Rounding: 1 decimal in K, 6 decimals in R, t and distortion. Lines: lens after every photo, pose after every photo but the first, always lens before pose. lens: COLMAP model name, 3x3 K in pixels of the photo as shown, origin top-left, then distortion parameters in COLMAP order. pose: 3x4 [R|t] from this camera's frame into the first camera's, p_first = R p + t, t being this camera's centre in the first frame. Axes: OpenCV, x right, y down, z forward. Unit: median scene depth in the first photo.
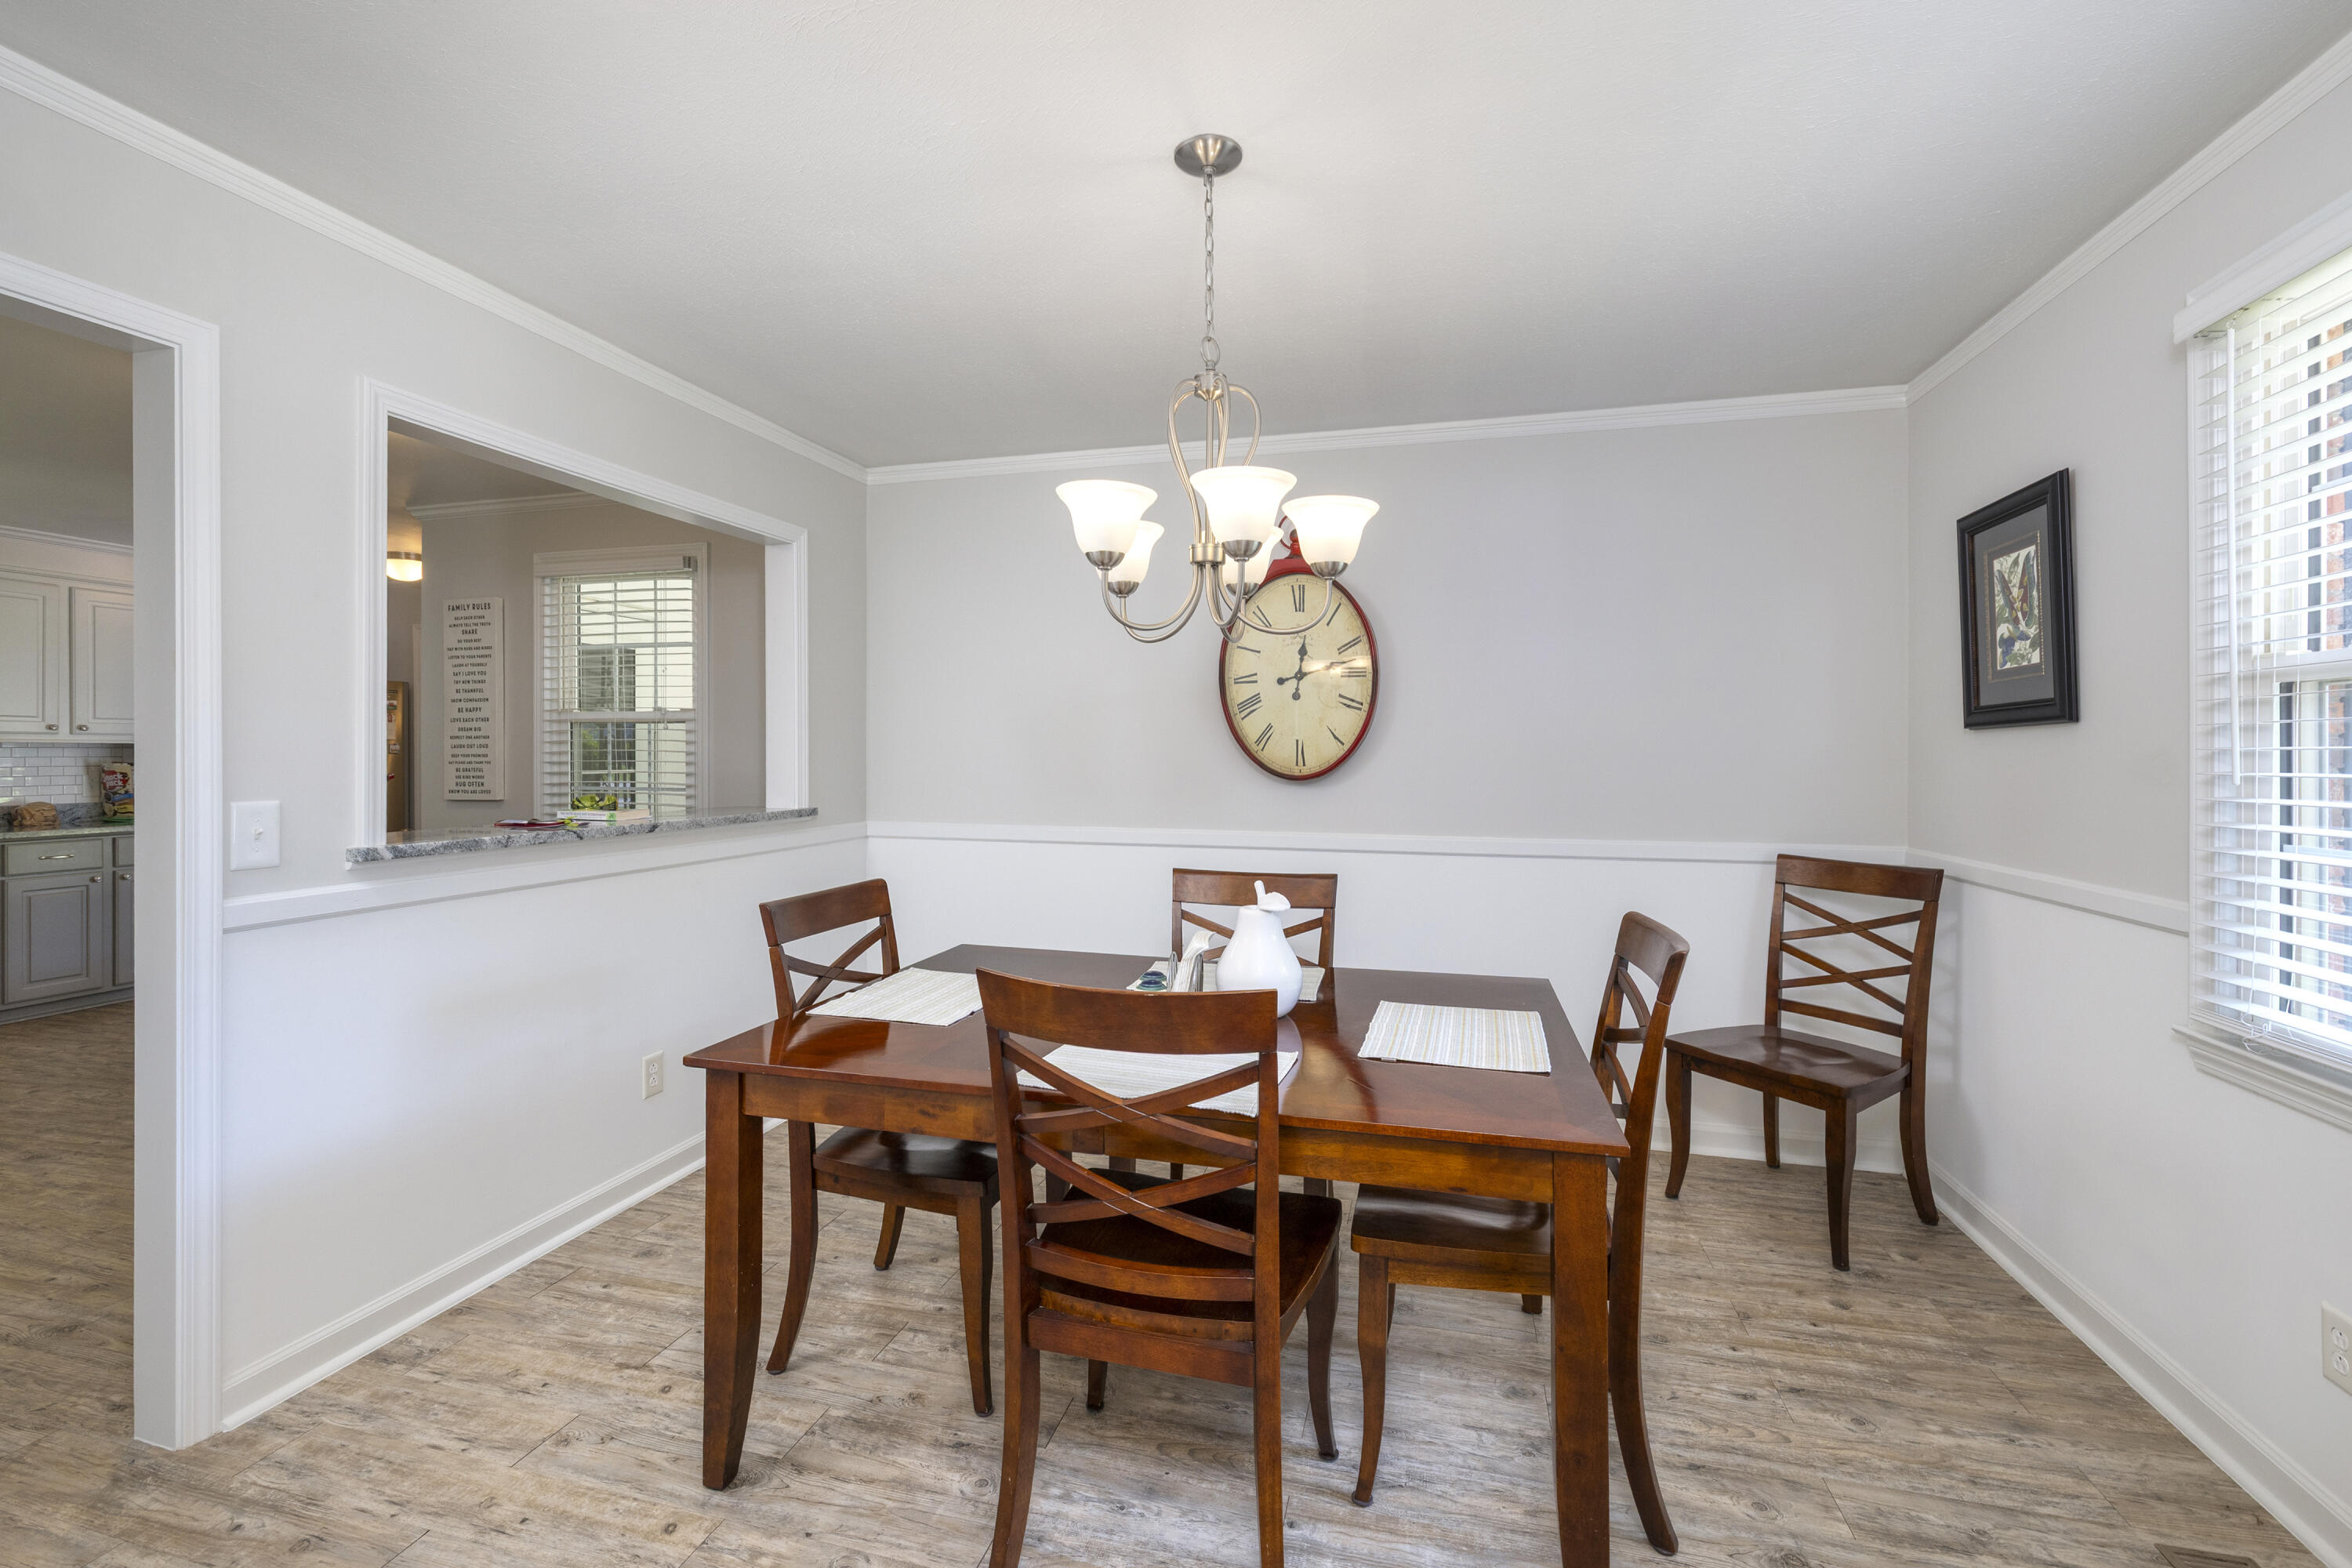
lens RADIAL K [[1019.2, 0, 1144.1], [0, 1019.2, 751.6], [0, 0, 1]] dist [0.002879, 0.000409]
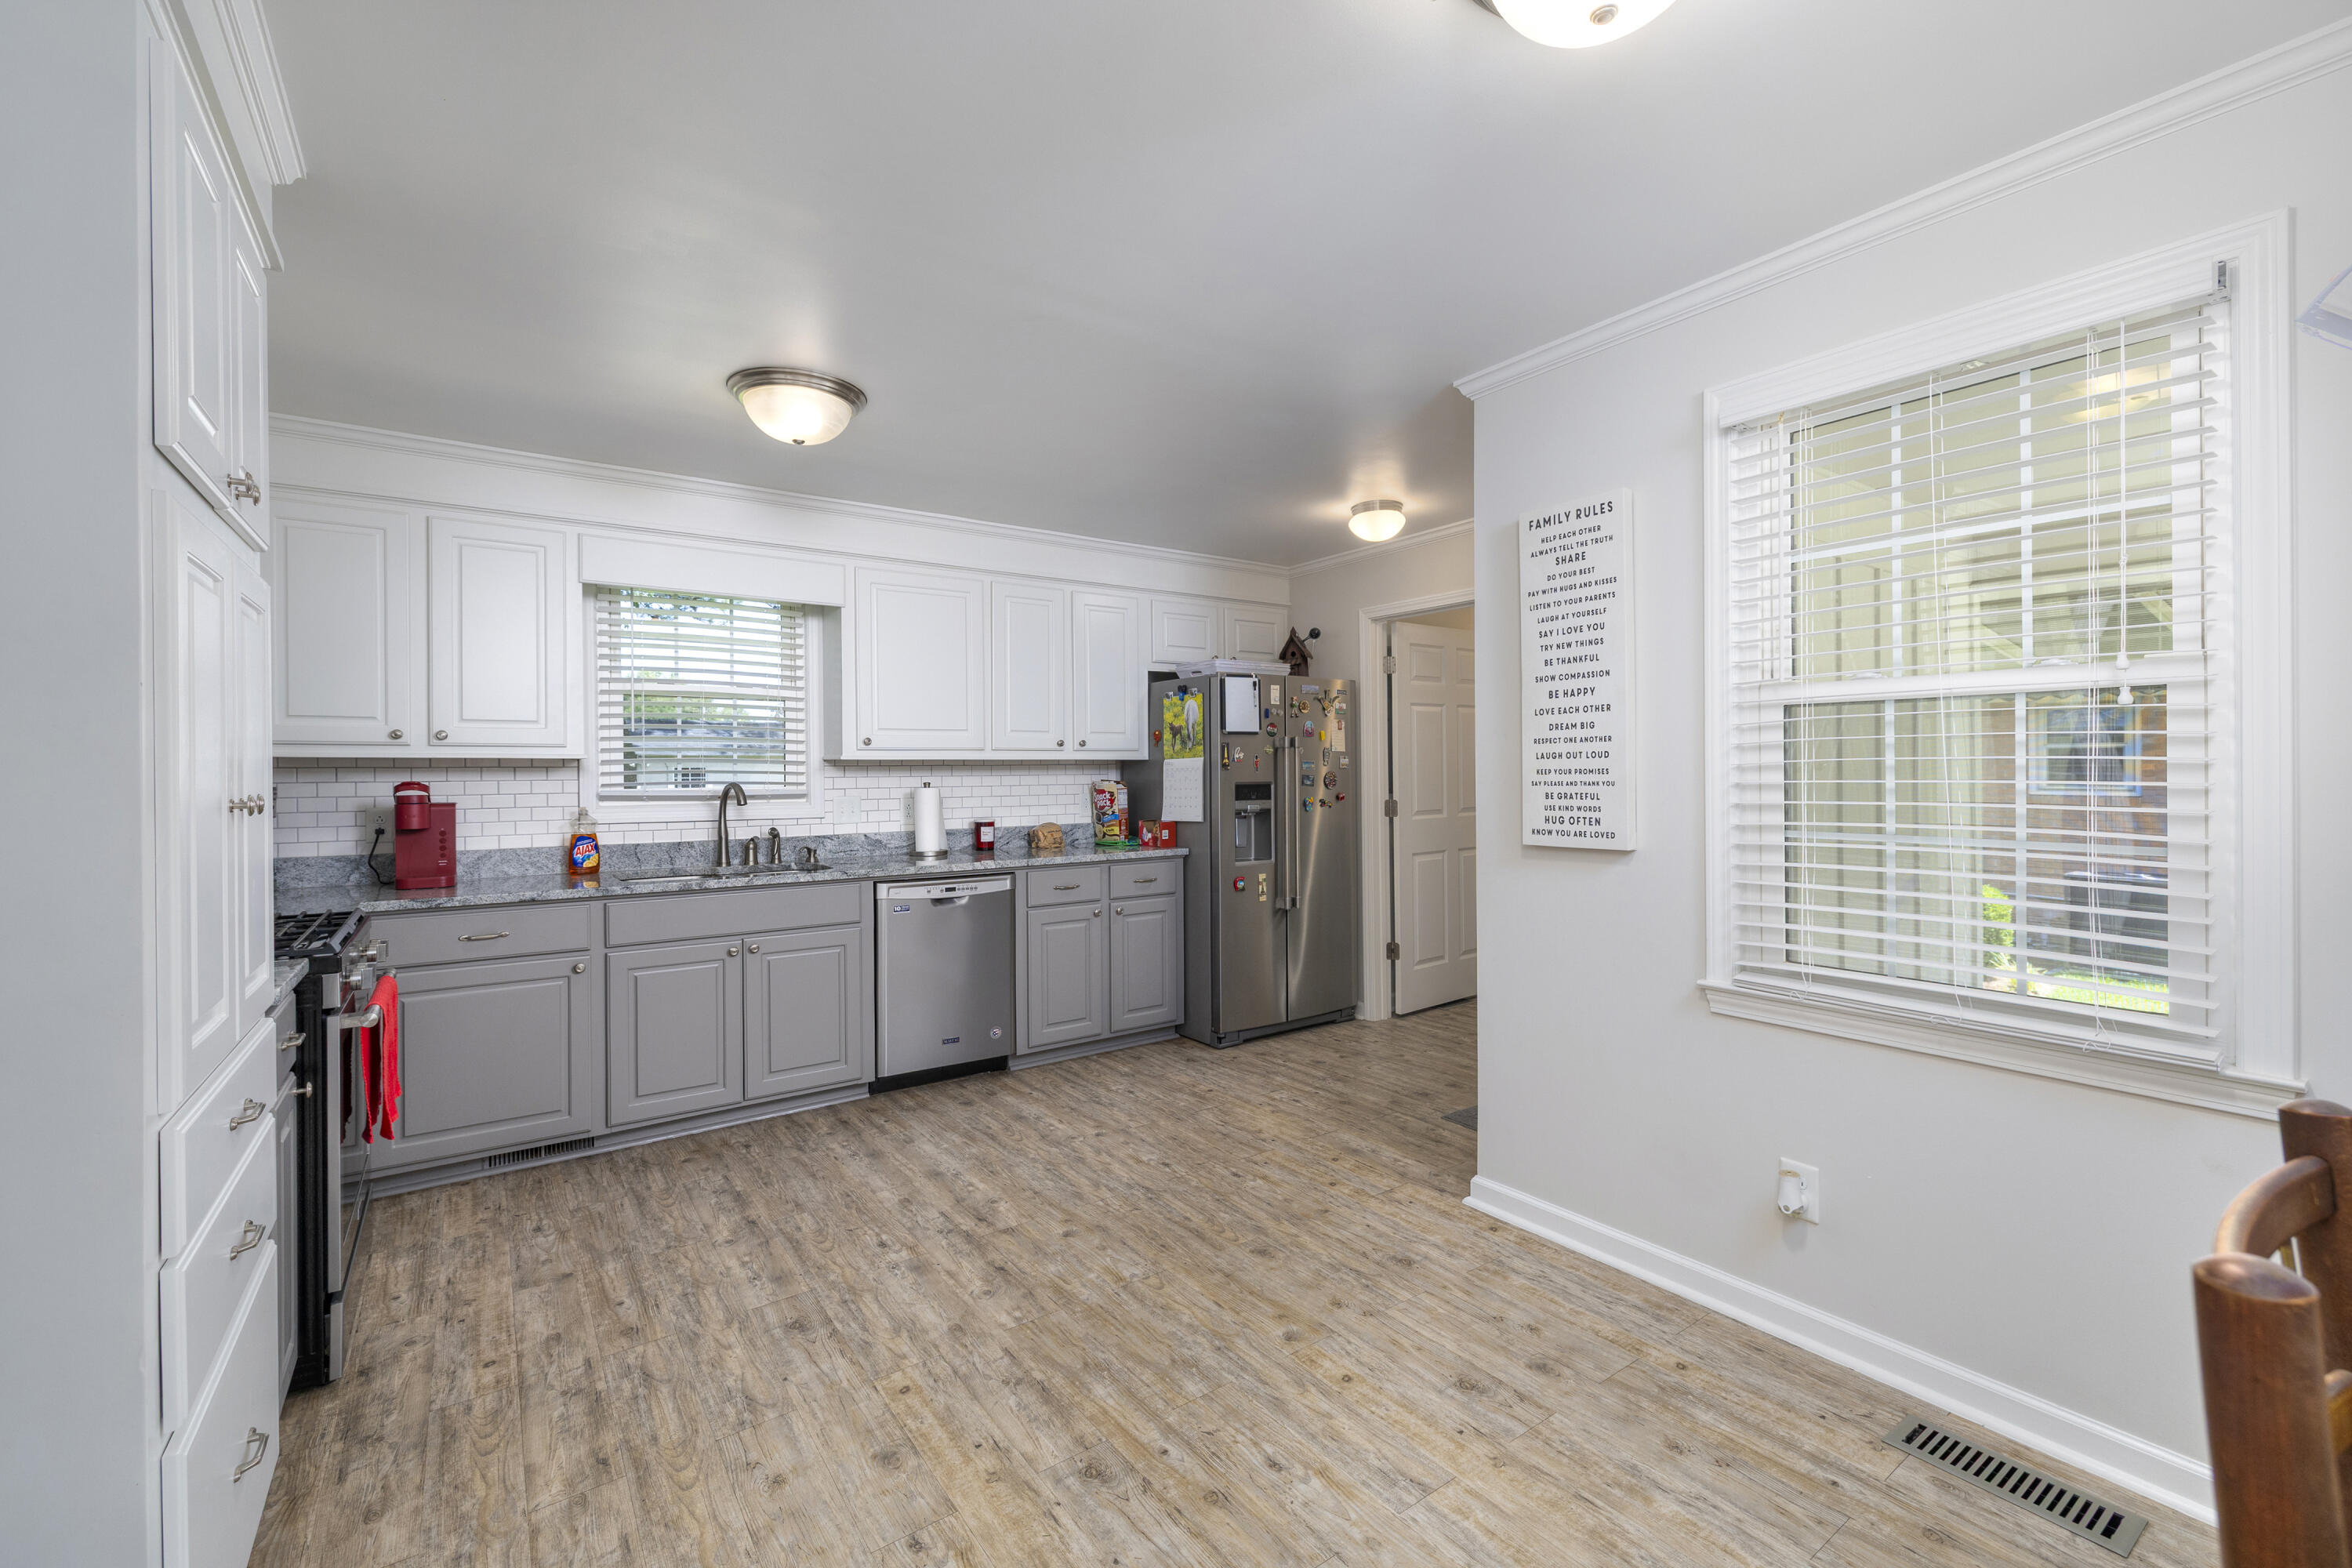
lens RADIAL K [[989.9, 0, 1180.5], [0, 989.9, 774.8], [0, 0, 1]] dist [-0.002028, -0.000281]
pose [[0.783340, -0.003659, -0.621583, -0.480973], [0.011285, 0.999902, 0.008335, -0.001423], [0.621491, -0.013544, 0.783304, 0.415143]]
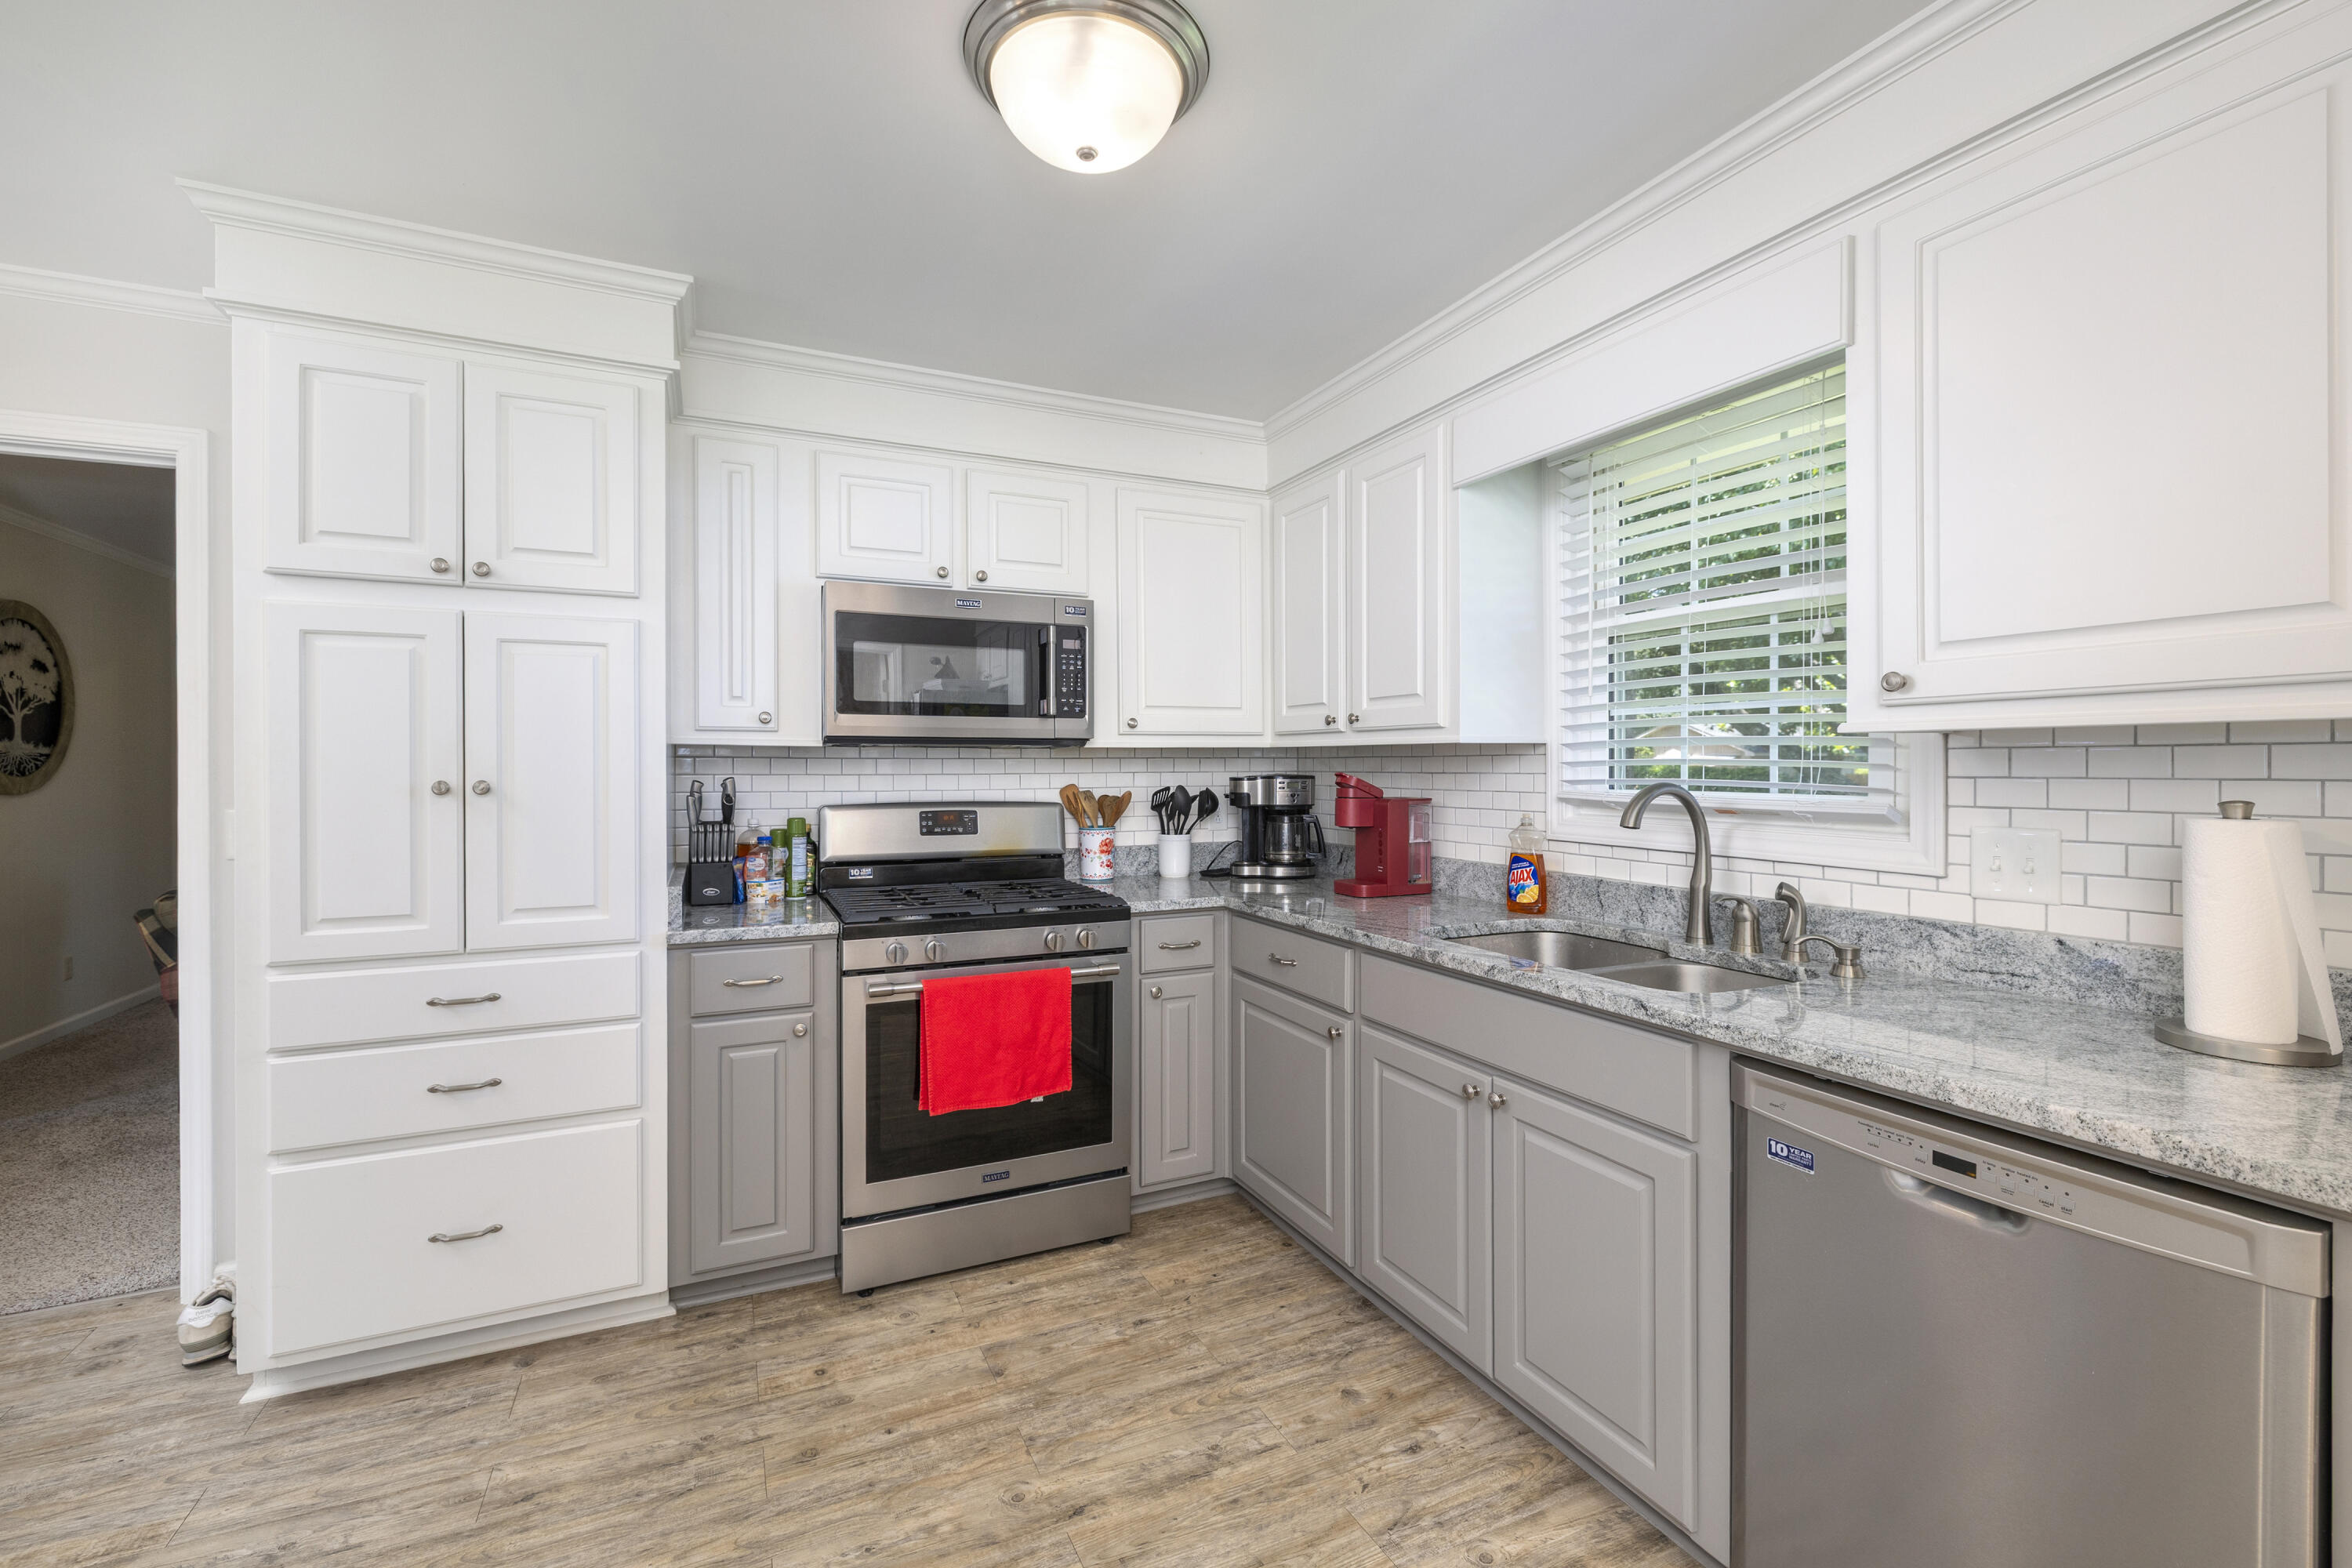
lens RADIAL K [[1002.4, 0, 1214.4], [0, 1002.4, 772.6], [0, 0, 1]] dist [-0.002793, -0.000481]
pose [[-0.753093, 0.001290, -0.657913, -0.860867], [0.000523, 0.999999, 0.001363, 0.002464], [0.657914, 0.000683, -0.753093, 1.033787]]
